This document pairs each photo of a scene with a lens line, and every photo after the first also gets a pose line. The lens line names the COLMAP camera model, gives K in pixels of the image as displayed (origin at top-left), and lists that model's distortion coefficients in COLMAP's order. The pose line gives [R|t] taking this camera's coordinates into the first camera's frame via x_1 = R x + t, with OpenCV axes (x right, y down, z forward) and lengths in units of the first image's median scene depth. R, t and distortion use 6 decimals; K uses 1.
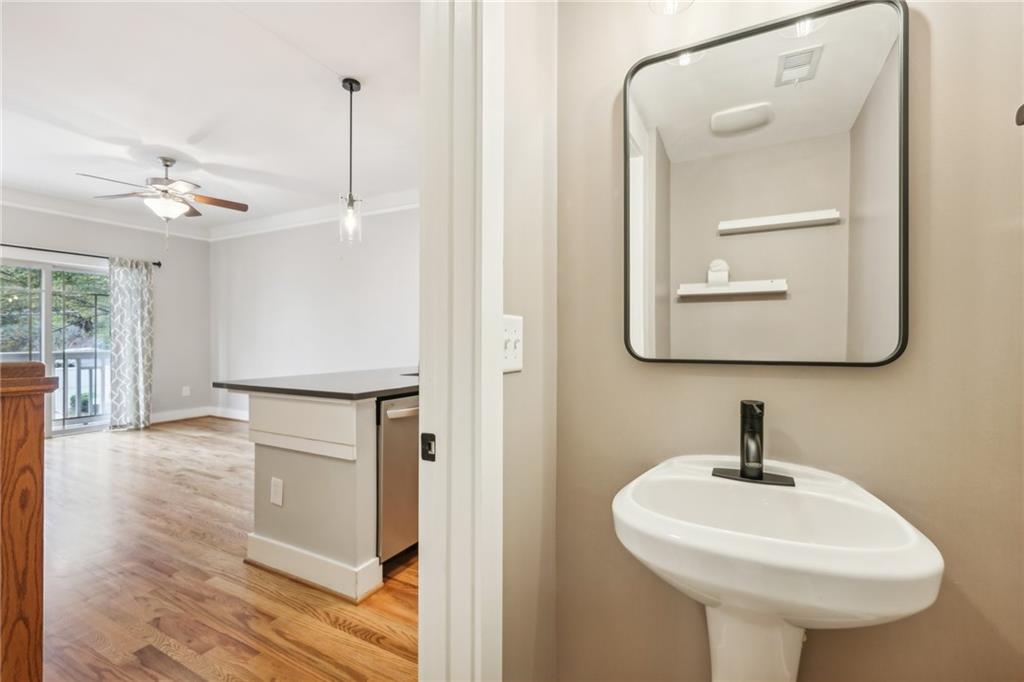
lens RADIAL K [[453.4, 0, 511.6], [0, 453.4, 338.4], [0, 0, 1]] dist [-0.000229, -0.000107]
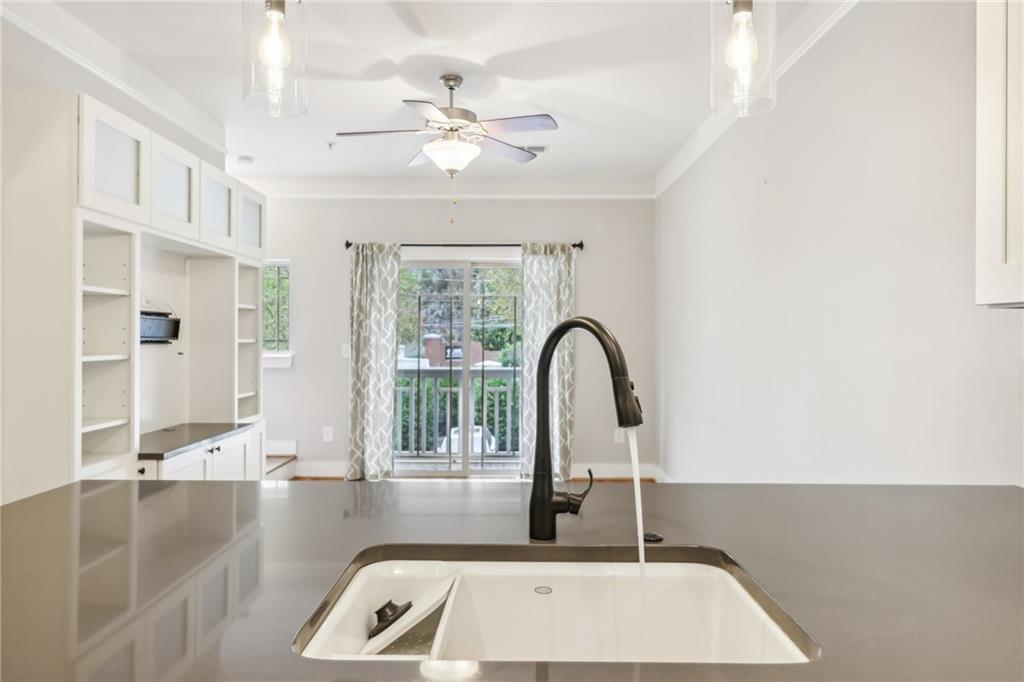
lens RADIAL K [[679.9, 0, 509.2], [0, 679.9, 330.2], [0, 0, 1]] dist [-0.000077, -0.000975]
pose [[0.460329, -0.009396, -0.887699, 0.089094], [-0.005085, 0.999900, -0.013221, -0.026223], [0.887734, 0.010600, 0.460235, 0.516450]]
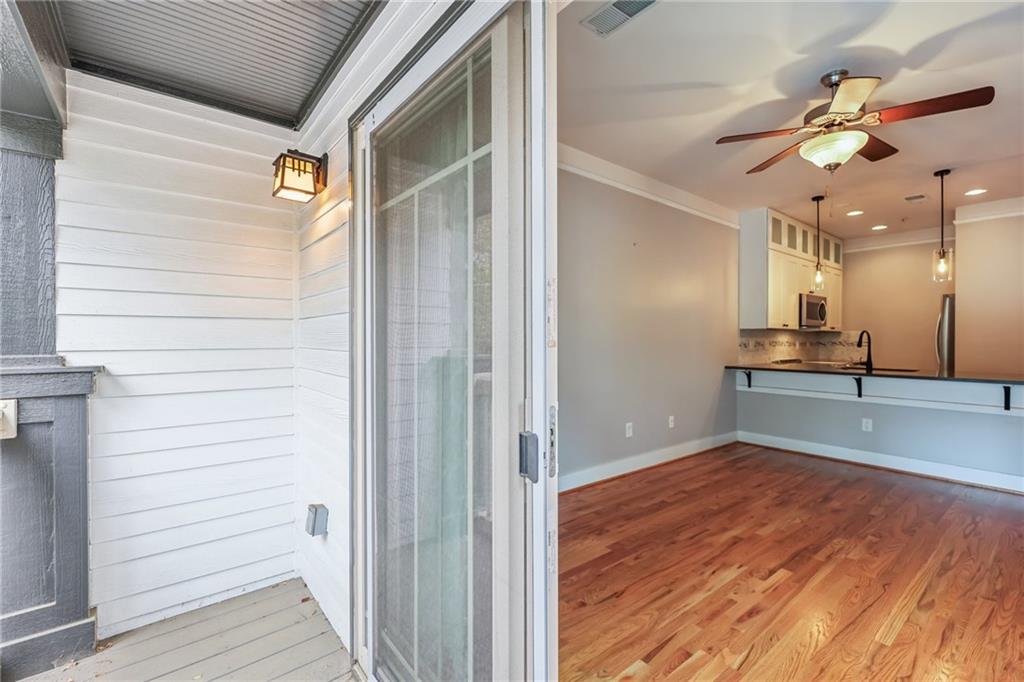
lens RADIAL K [[449.8, 0, 509.4], [0, 449.8, 339.1], [0, 0, 1]] dist [-0.000771, -0.000380]
pose [[0.401882, -0.001726, 0.915690, -1.234075], [-0.002301, 0.999993, 0.002895, -0.016841], [-0.915689, -0.003270, 0.401875, 0.938927]]
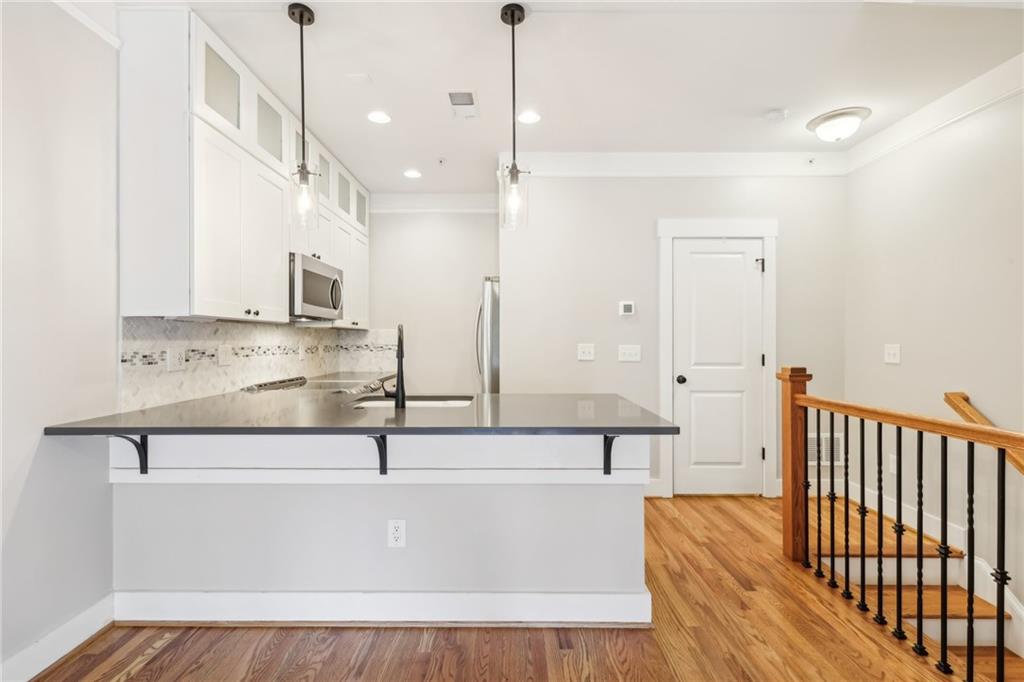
lens RADIAL K [[471.1, 0, 509.3], [0, 471.1, 339.3], [0, 0, 1]] dist [0.003053, -0.000049]
pose [[-0.465693, -0.001451, 0.884945, -0.571127], [0.000719, 0.999998, 0.002018, -0.019625], [-0.884946, 0.001576, -0.465691, 0.759256]]
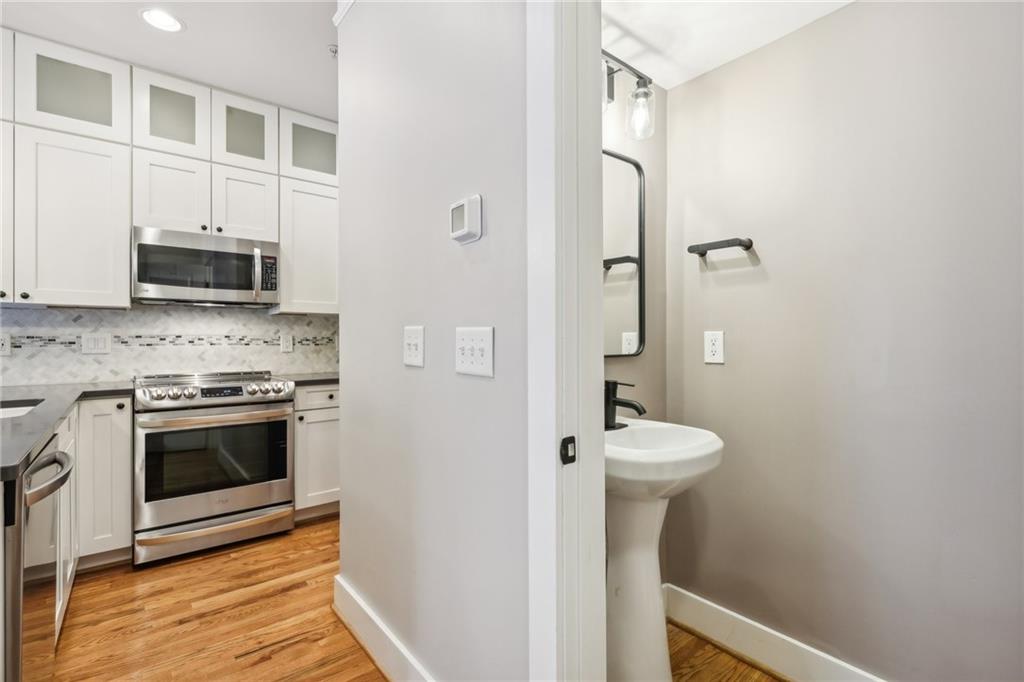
lens RADIAL K [[471.1, 0, 509.3], [0, 471.1, 339.3], [0, 0, 1]] dist [0.003053, -0.000049]
pose [[0.395100, -0.002422, 0.918635, -0.226123], [0.005234, 0.999986, 0.000385, -0.001659], [-0.918623, 0.004657, 0.395108, 0.132350]]
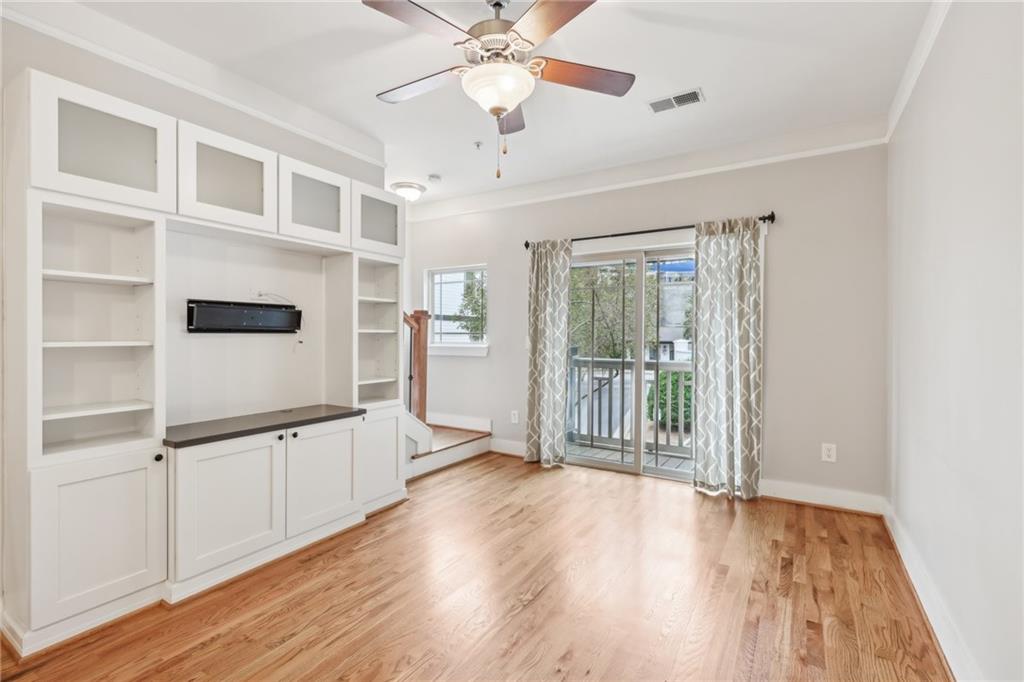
lens RADIAL K [[467.0, 0, 511.1], [0, 467.0, 333.2], [0, 0, 1]] dist [0.003653, 0.000625]
pose [[-0.072255, -0.004021, -0.997378, -0.206853], [-0.005959, 0.999976, -0.003600, -0.018504], [0.997368, 0.005684, -0.072277, 0.849970]]
